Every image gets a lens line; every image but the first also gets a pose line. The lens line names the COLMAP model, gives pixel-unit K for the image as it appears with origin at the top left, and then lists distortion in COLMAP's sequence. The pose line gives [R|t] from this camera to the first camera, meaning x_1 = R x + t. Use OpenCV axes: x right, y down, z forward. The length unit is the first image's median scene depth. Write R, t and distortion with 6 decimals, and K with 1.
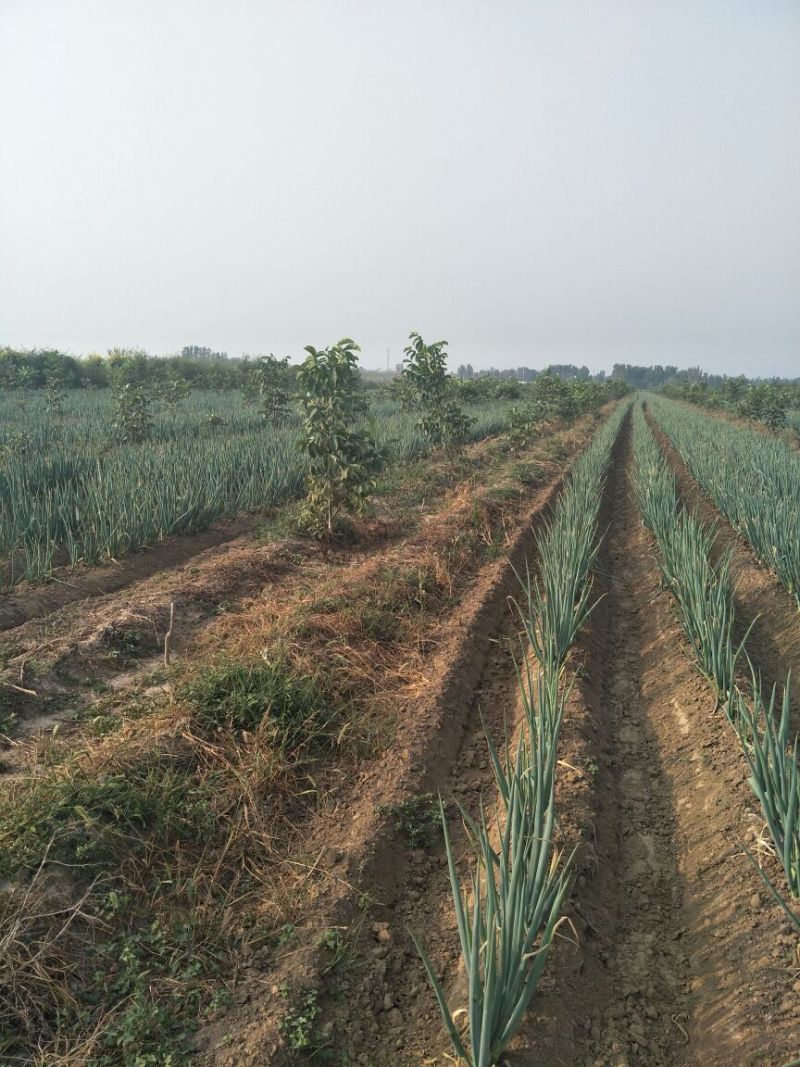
lens RADIAL K [[900.1, 0, 369.1], [0, 900.1, 536.6], [0, 0, 1]] dist [0.051163, -0.097295]
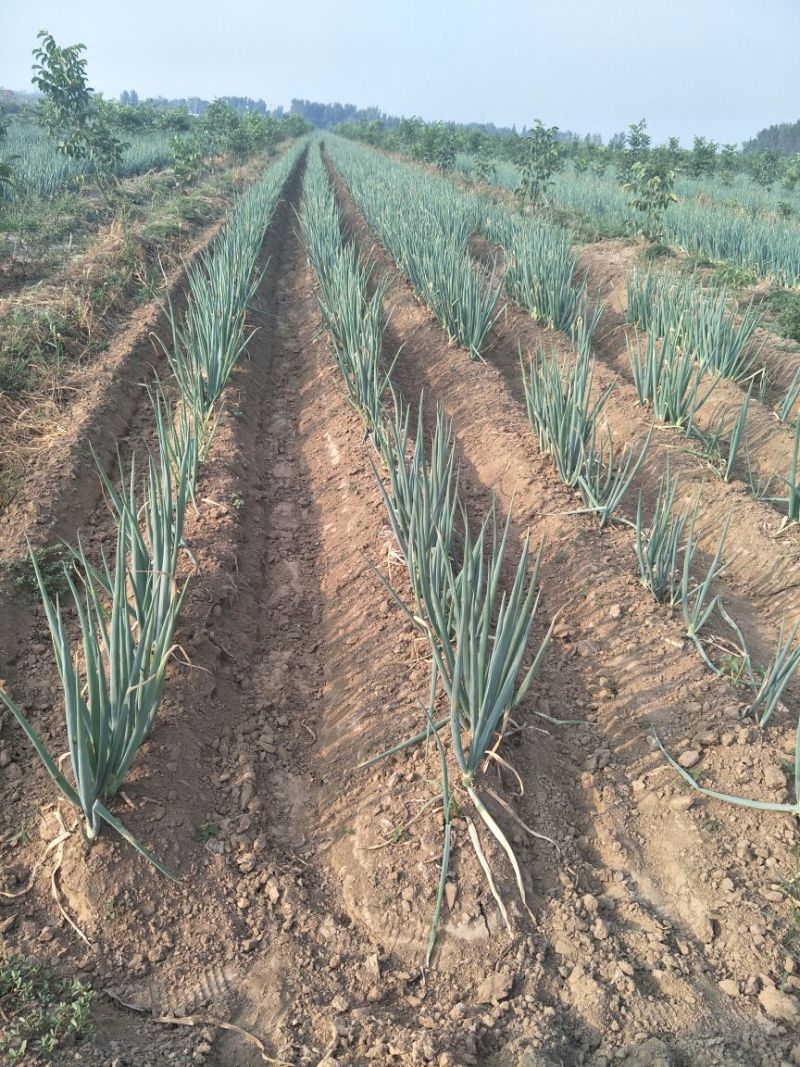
lens RADIAL K [[916.1, 0, 380.6], [0, 916.1, 537.1], [0, 0, 1]] dist [0.034800, -0.100457]
pose [[0.939431, -0.103460, 0.326749, 0.045793], [0.015688, 0.965332, 0.260553, 0.026290], [-0.342378, -0.239646, 0.908486, 0.032490]]
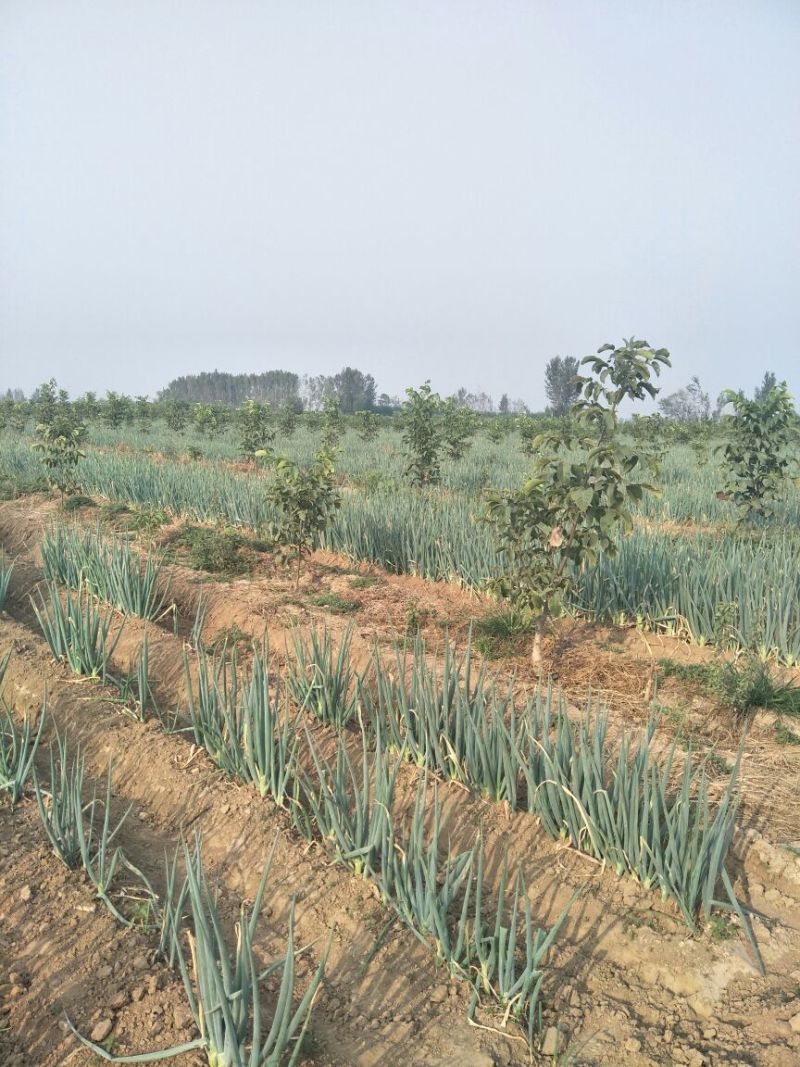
lens RADIAL K [[915.6, 0, 400.0], [0, 915.6, 533.5], [0, 0, 1]] dist [-0.009669, 0.006341]
pose [[0.579243, -0.114816, 0.807028, 0.077154], [0.124808, 0.990849, 0.051388, 0.006618], [-0.805543, 0.070958, 0.588273, -0.031689]]
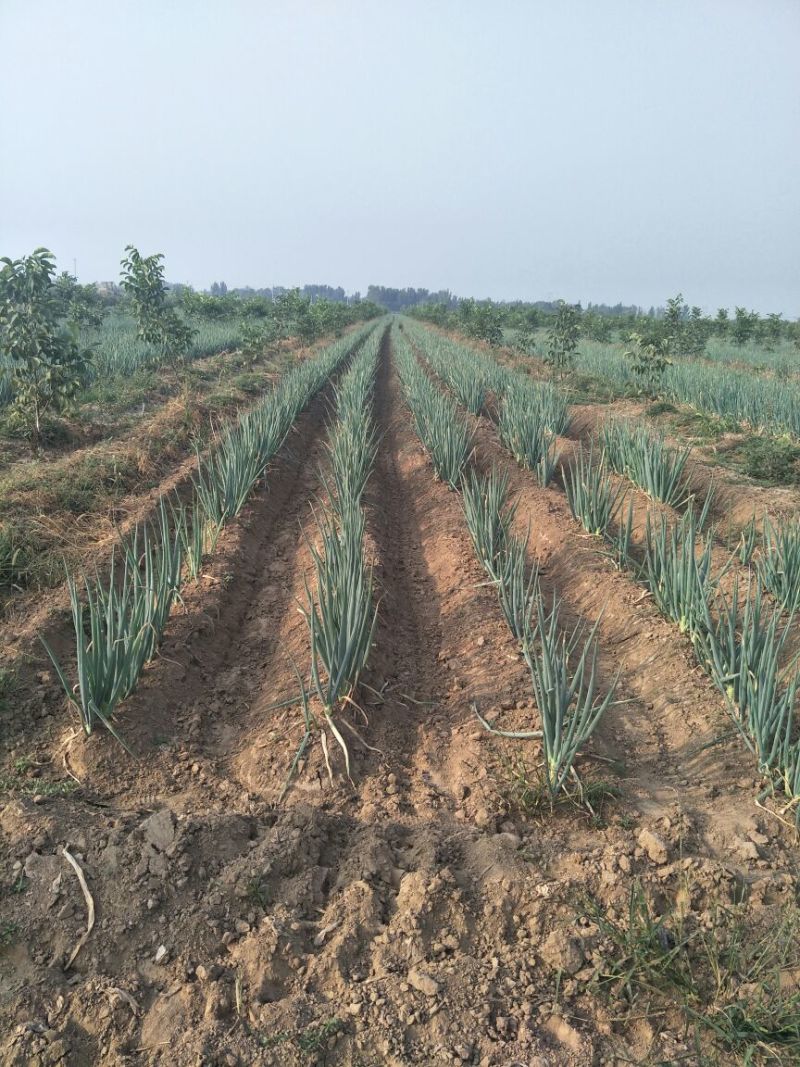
lens RADIAL K [[910.2, 0, 400.0], [0, 910.2, 533.5], [0, 0, 1]] dist [0.046097, -0.174216]
pose [[0.957482, -0.057911, 0.282620, 0.078444], [0.035461, 0.995842, 0.083918, 0.059392], [-0.286305, -0.070328, 0.955554, -0.247669]]
